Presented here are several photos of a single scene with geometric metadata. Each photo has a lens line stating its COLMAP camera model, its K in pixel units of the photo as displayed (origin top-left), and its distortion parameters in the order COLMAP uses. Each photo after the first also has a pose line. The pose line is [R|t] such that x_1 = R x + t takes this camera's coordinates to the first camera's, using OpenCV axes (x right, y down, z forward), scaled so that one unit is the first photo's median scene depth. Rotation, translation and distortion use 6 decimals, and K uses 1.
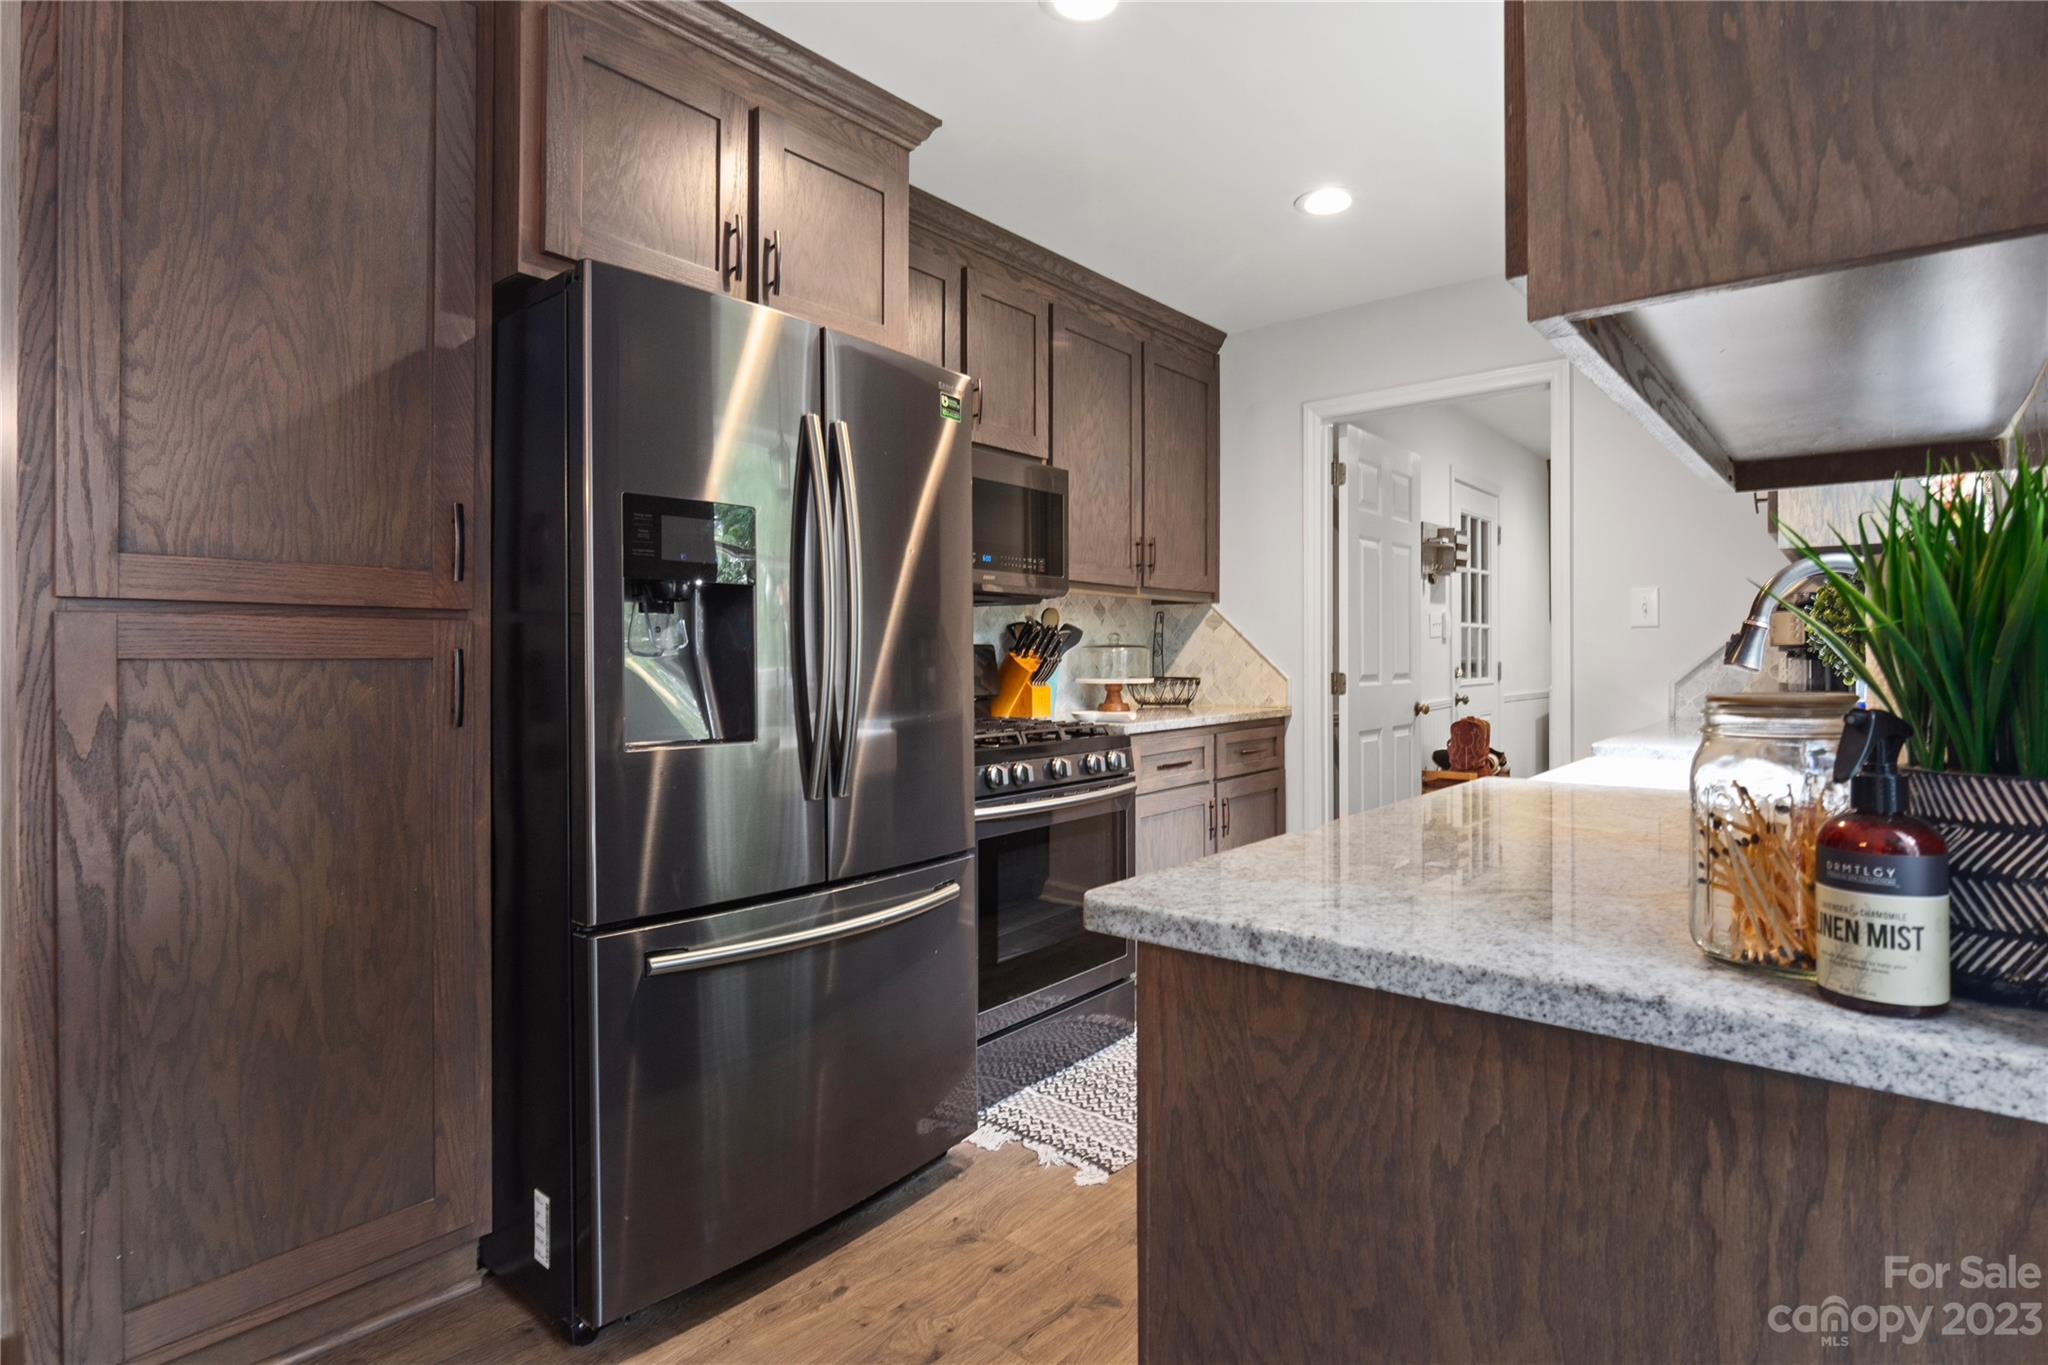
lens RADIAL K [[1052.0, 0, 1075.4], [0, 1052.0, 663.9], [0, 0, 1]] dist [-0.002679, -0.000257]
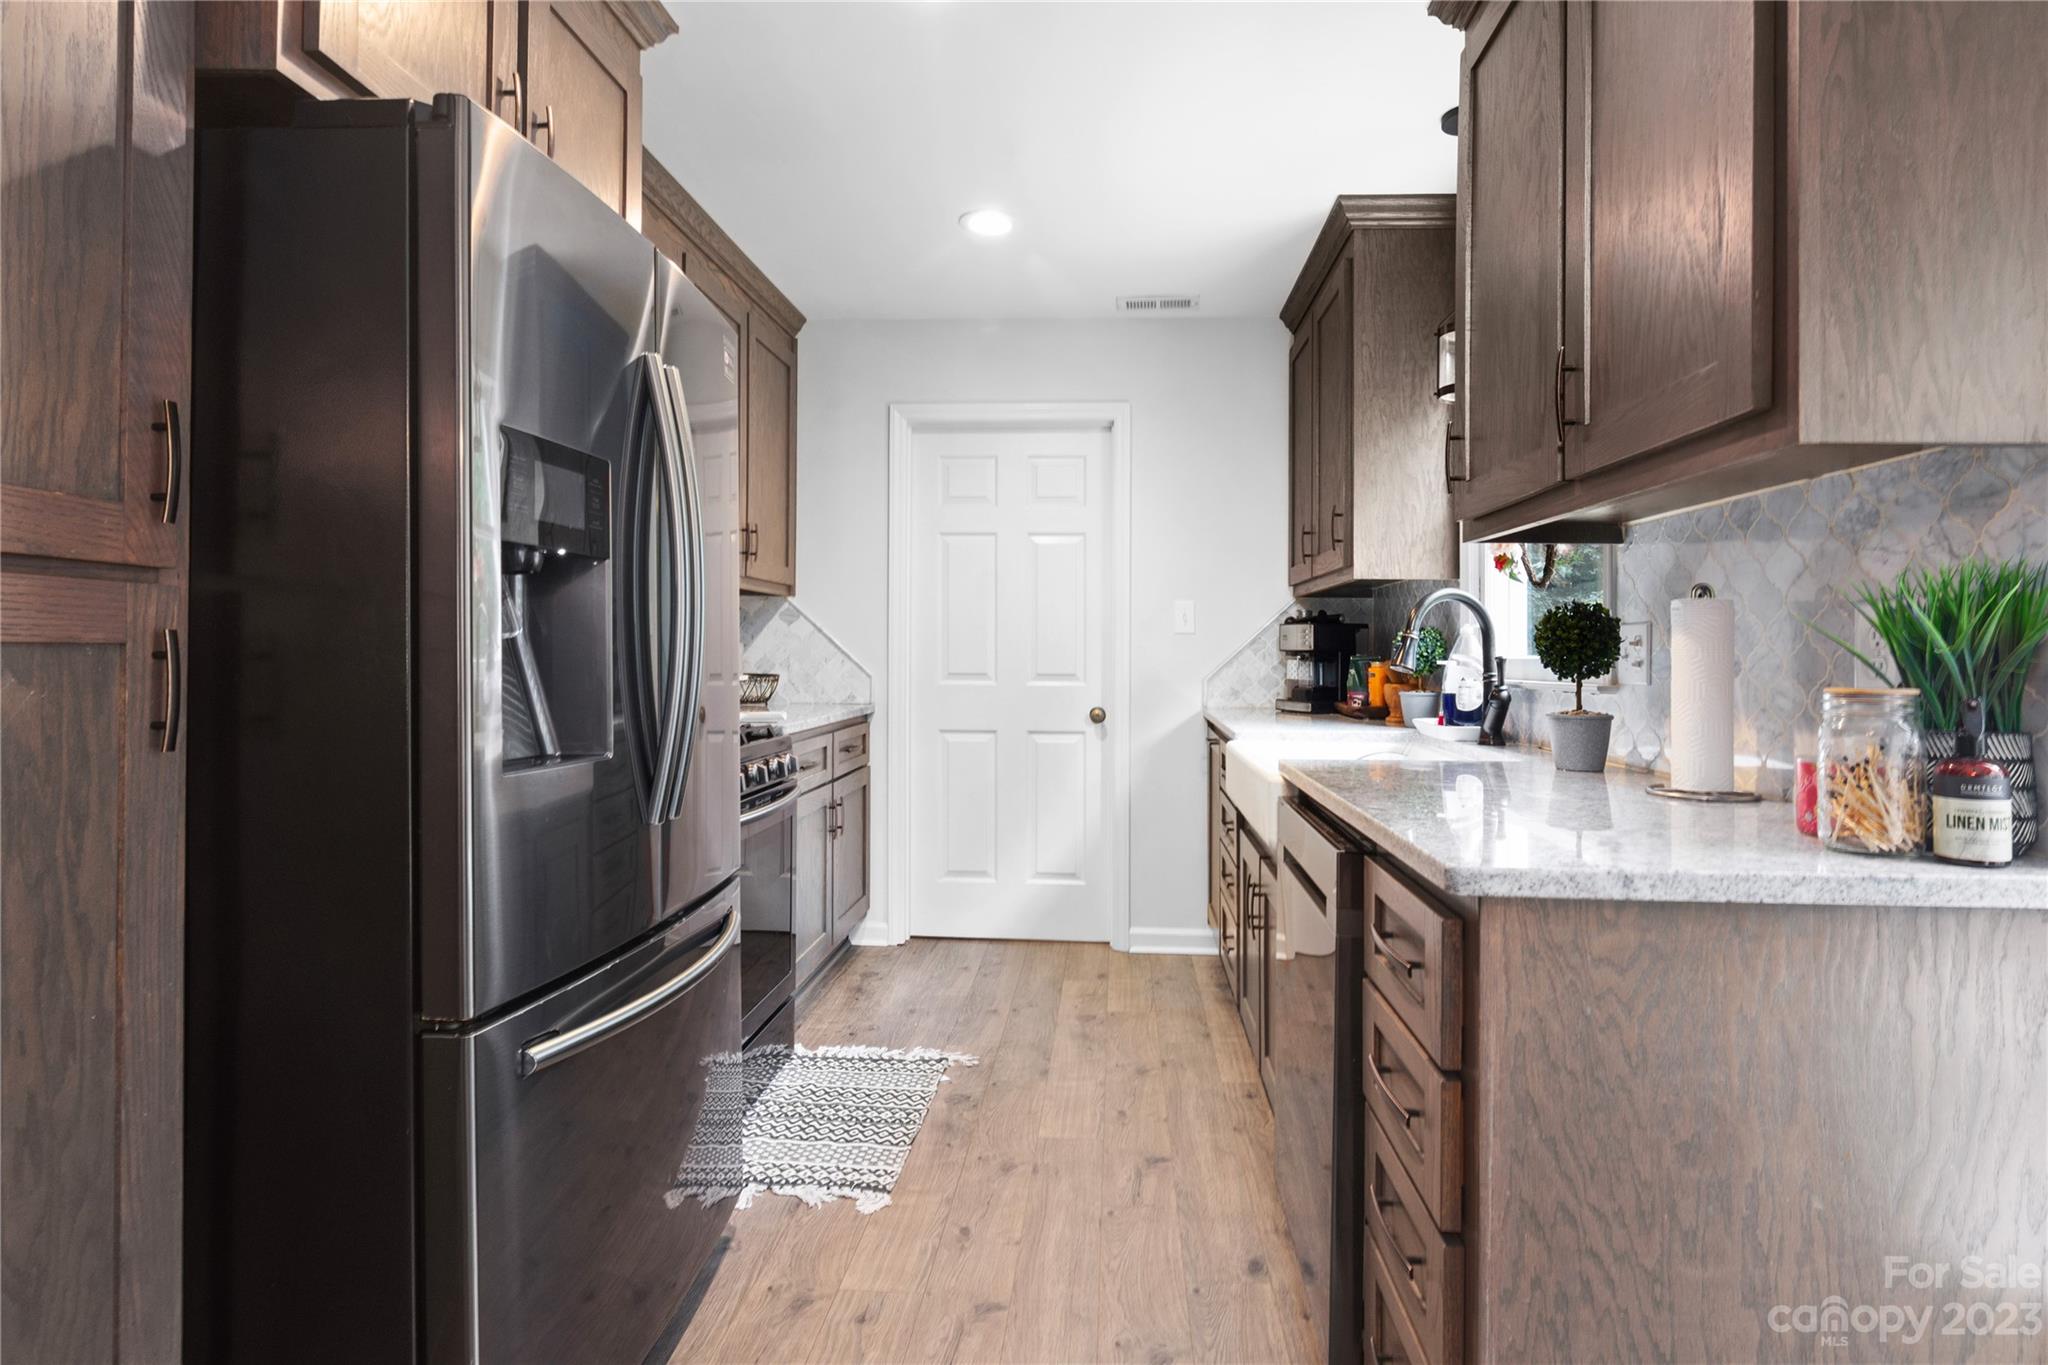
lens RADIAL K [[1052.0, 0, 1089.7], [0, 1052.0, 651.9], [0, 0, 1]] dist [-0.002679, -0.000257]
pose [[0.806382, 0.015321, 0.591197, -1.062779], [-0.010943, 0.999880, -0.010986, 0.001377], [-0.591294, 0.002389, 0.806452, 0.323303]]
